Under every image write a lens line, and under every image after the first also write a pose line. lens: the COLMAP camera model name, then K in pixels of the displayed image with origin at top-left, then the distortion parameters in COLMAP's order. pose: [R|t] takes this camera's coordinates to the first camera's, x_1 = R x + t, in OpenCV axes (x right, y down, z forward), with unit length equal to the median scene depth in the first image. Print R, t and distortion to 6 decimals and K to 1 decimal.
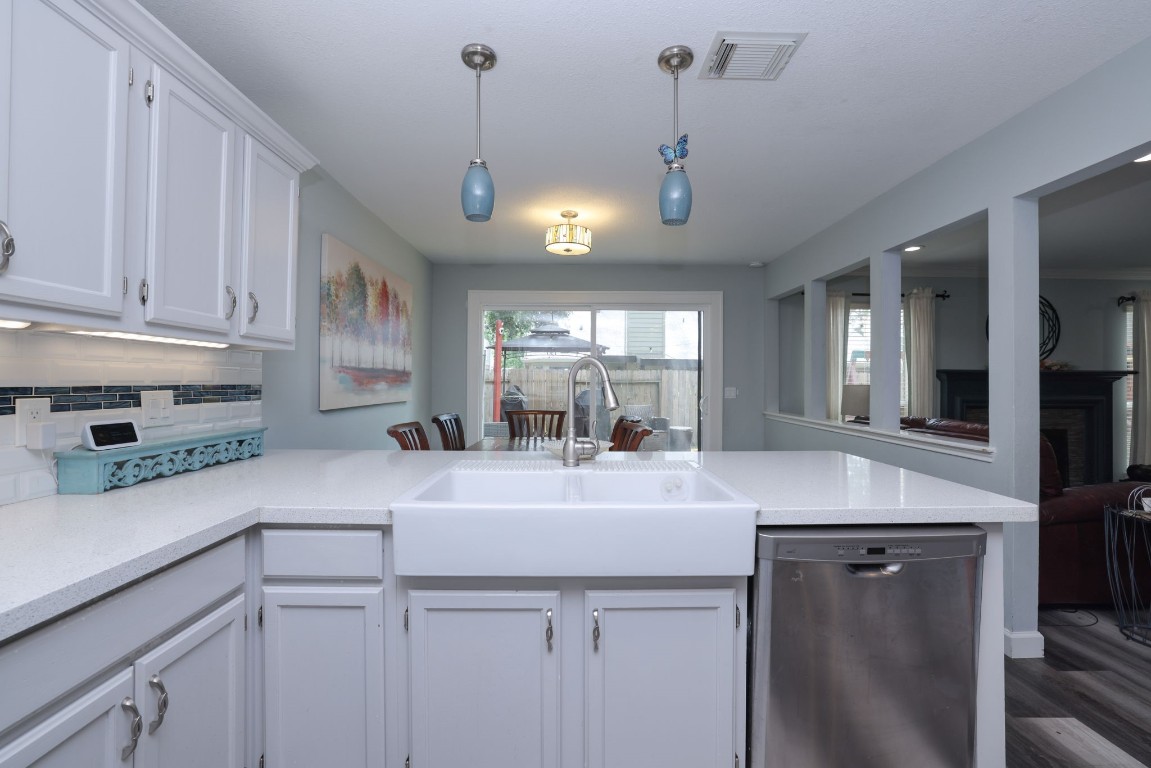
lens RADIAL K [[493.4, 0, 573.2], [0, 493.4, 376.7], [0, 0, 1]] dist [-0.048246, 0.017284]
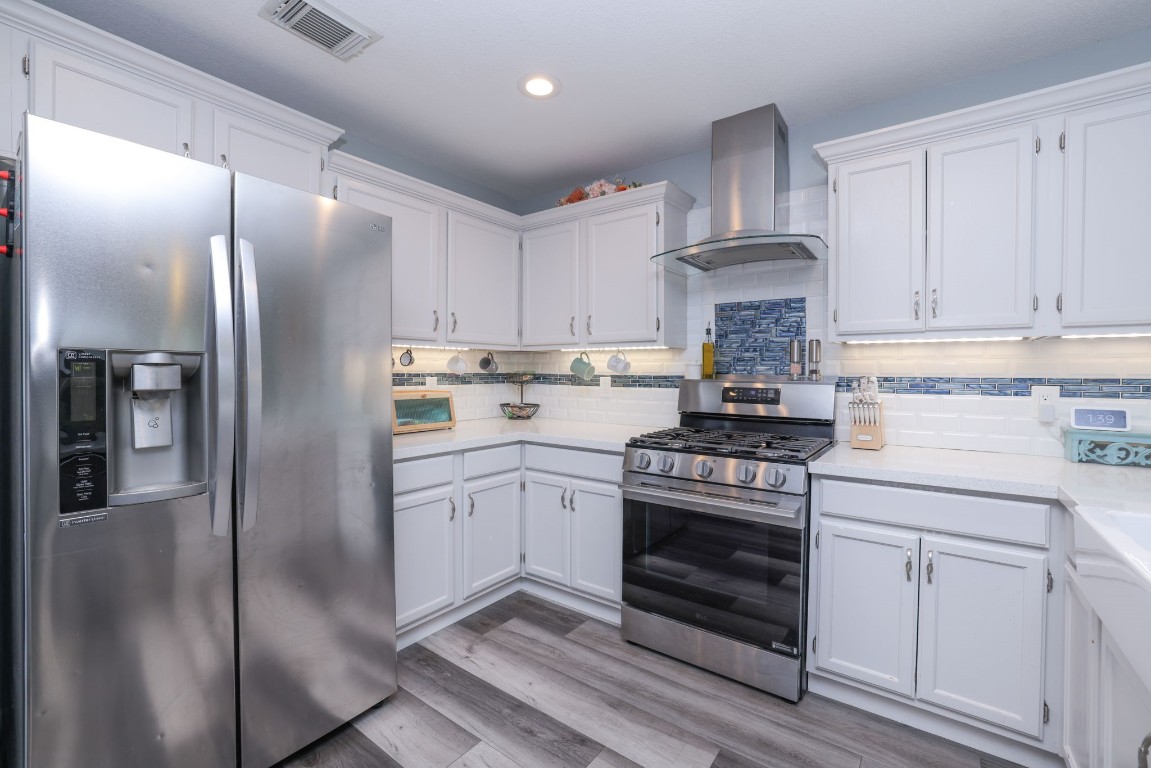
lens RADIAL K [[493.4, 0, 573.2], [0, 493.4, 376.7], [0, 0, 1]] dist [-0.048246, 0.017284]
pose [[-0.609232, 0.001224, -0.792991, 0.702029], [0.000480, 0.999999, 0.001174, 0.011194], [0.792992, 0.000335, -0.609232, 0.598516]]
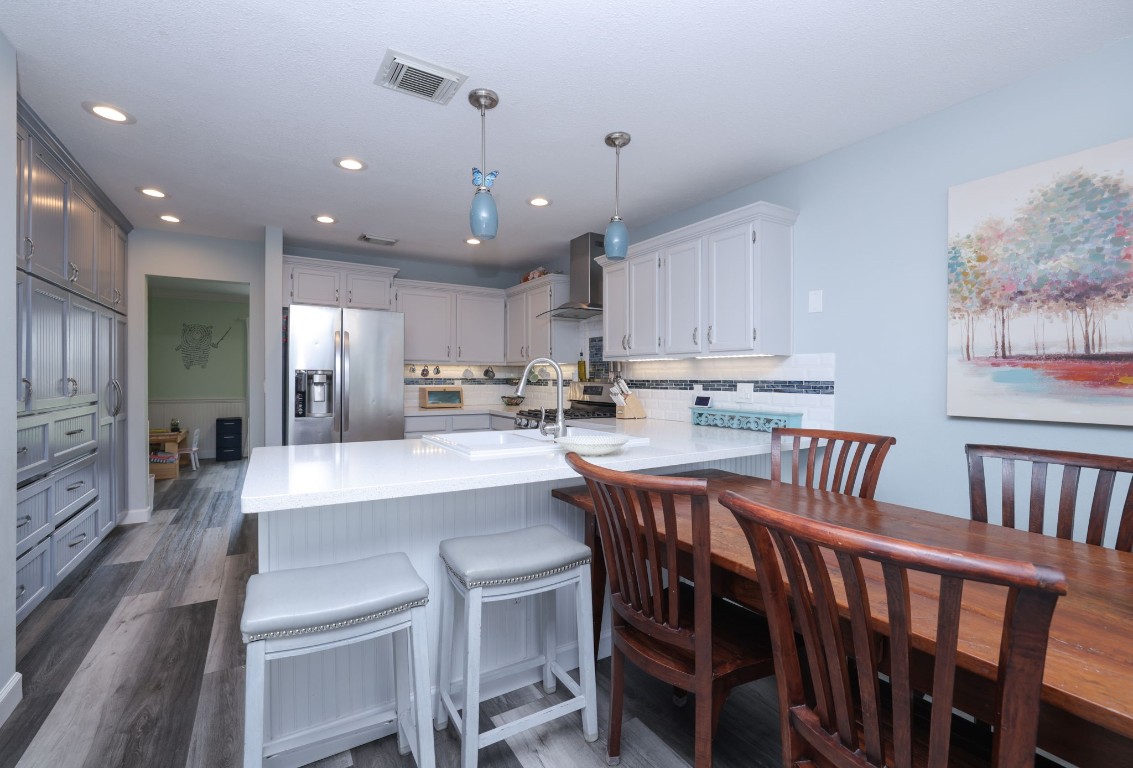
lens RADIAL K [[486.3, 0, 550.4], [0, 486.3, 379.0], [0, 0, 1]] dist [-0.031866, -0.000017]
pose [[-0.862612, -0.007222, -0.505815, 0.725420], [-0.003493, 0.999959, -0.008320, 0.031972], [0.505854, -0.005410, -0.862602, 2.300240]]
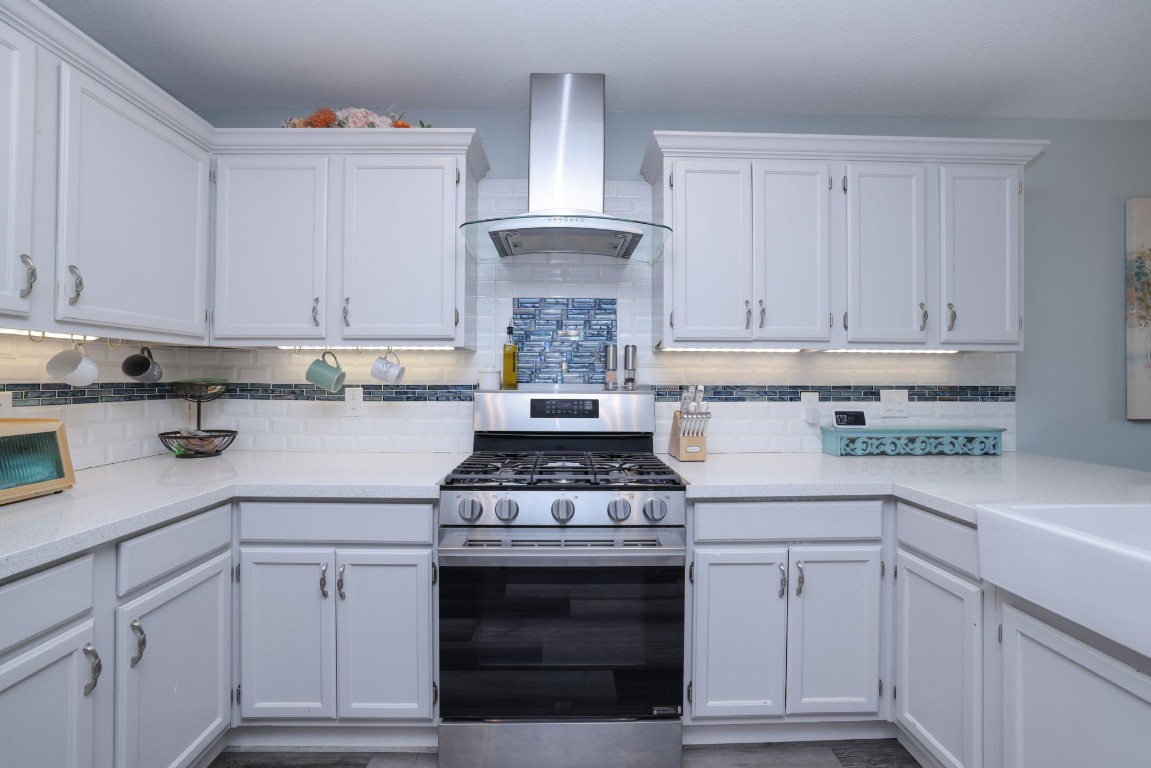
lens RADIAL K [[493.4, 0, 573.2], [0, 493.4, 376.7], [0, 0, 1]] dist [-0.048246, 0.017284]
pose [[0.007901, -0.010267, -0.999916, 0.461846], [0.005851, 0.999931, -0.010221, 0.002018], [0.999952, -0.005770, 0.007960, 0.124016]]
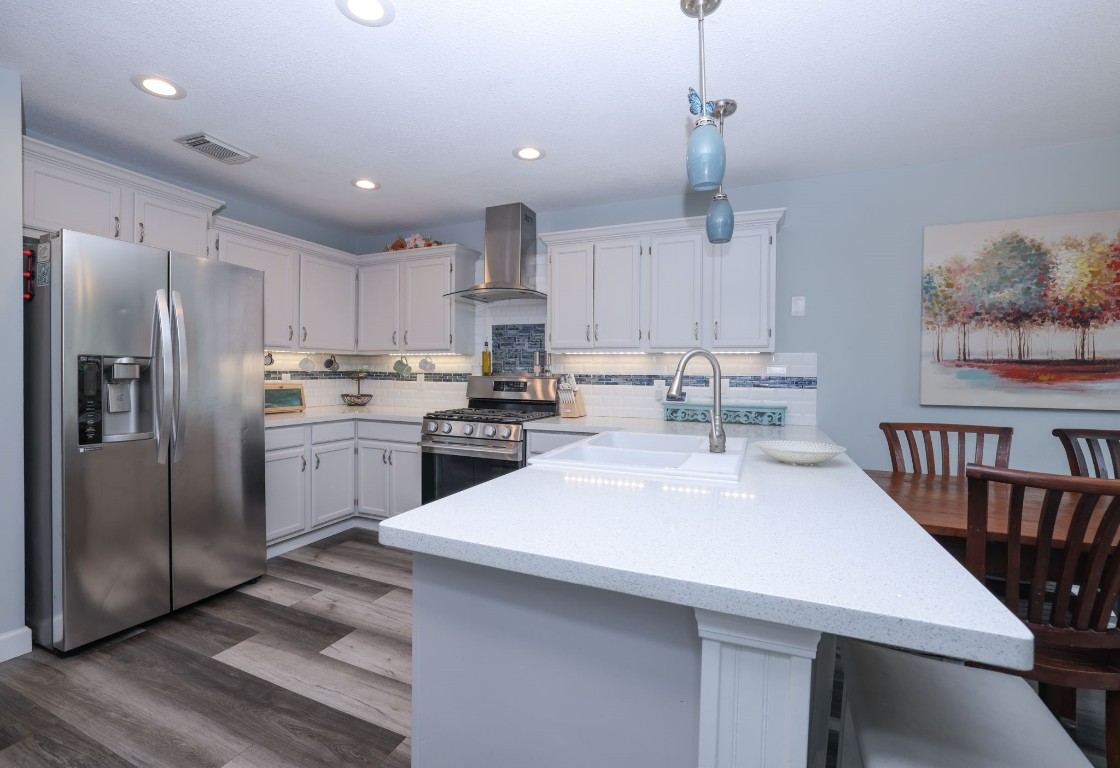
lens RADIAL K [[486.6, 0, 536.3], [0, 486.6, 377.9], [0, 0, 1]] dist [-0.035529, 0.000157]
pose [[-0.422759, 0.001909, -0.906240, 1.216109], [-0.003726, 0.999986, 0.003845, 0.021903], [0.906234, 0.005002, -0.422746, 1.202400]]
